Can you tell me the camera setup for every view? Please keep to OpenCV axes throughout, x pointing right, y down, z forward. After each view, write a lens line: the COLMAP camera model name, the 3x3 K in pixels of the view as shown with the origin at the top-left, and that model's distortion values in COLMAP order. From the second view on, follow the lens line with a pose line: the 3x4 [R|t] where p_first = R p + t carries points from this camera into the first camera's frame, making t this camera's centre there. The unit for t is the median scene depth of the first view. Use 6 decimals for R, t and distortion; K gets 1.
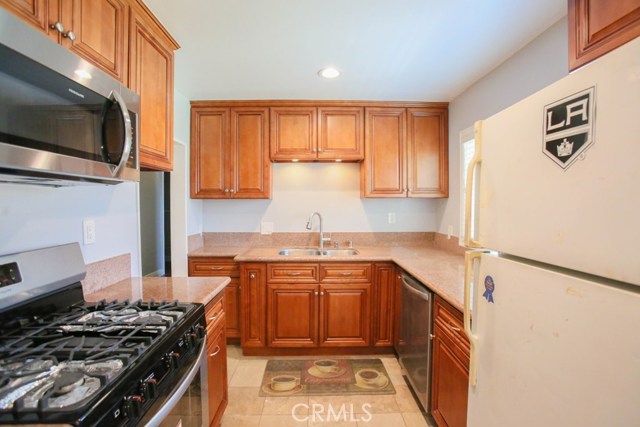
lens RADIAL K [[297.8, 0, 321.3], [0, 297.8, 209.5], [0, 0, 1]] dist [-0.079237, 0.031477]
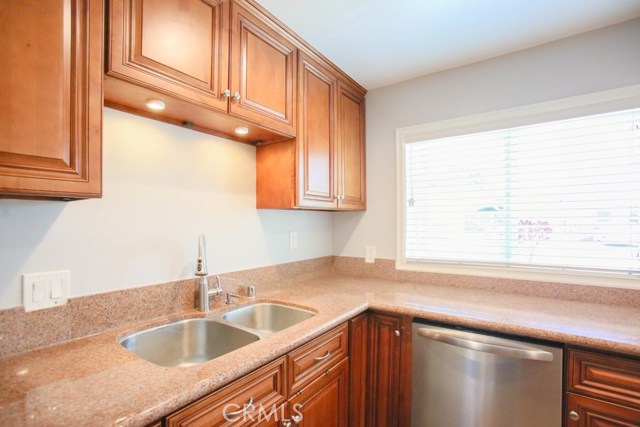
lens RADIAL K [[299.5, 0, 319.4], [0, 299.5, 222.9], [0, 0, 1]] dist [-0.075557, 0.031758]
pose [[0.606993, -0.004871, 0.794692, -0.287983], [0.020601, 0.999742, -0.009607, -0.001149], [-0.794440, 0.022203, 0.606937, 0.645518]]
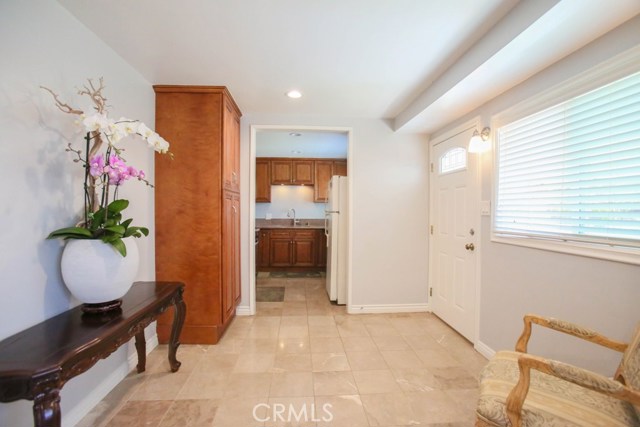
lens RADIAL K [[297.8, 0, 321.3], [0, 297.8, 209.5], [0, 0, 1]] dist [-0.079237, 0.031477]
pose [[0.998787, 0.004852, 0.048998, 0.094333], [-0.003746, 0.999737, -0.022636, 0.067504], [-0.049095, 0.022425, 0.998542, -1.239701]]
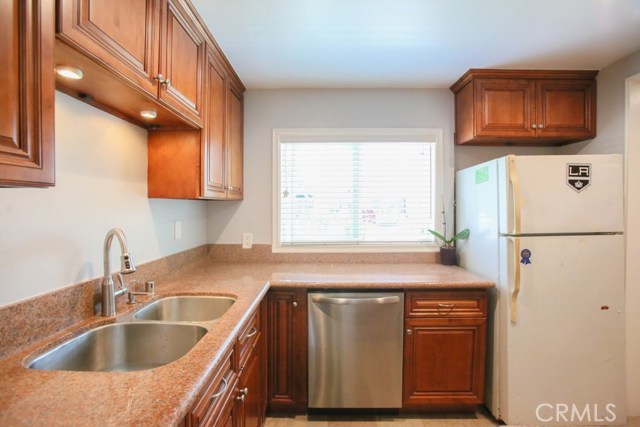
lens RADIAL K [[297.8, 0, 321.3], [0, 297.8, 209.5], [0, 0, 1]] dist [-0.079237, 0.031477]
pose [[0.040809, -0.008221, 0.999133, -0.423994], [0.020667, 0.999759, 0.007382, -0.014843], [-0.998953, 0.020348, 0.040969, 0.777941]]
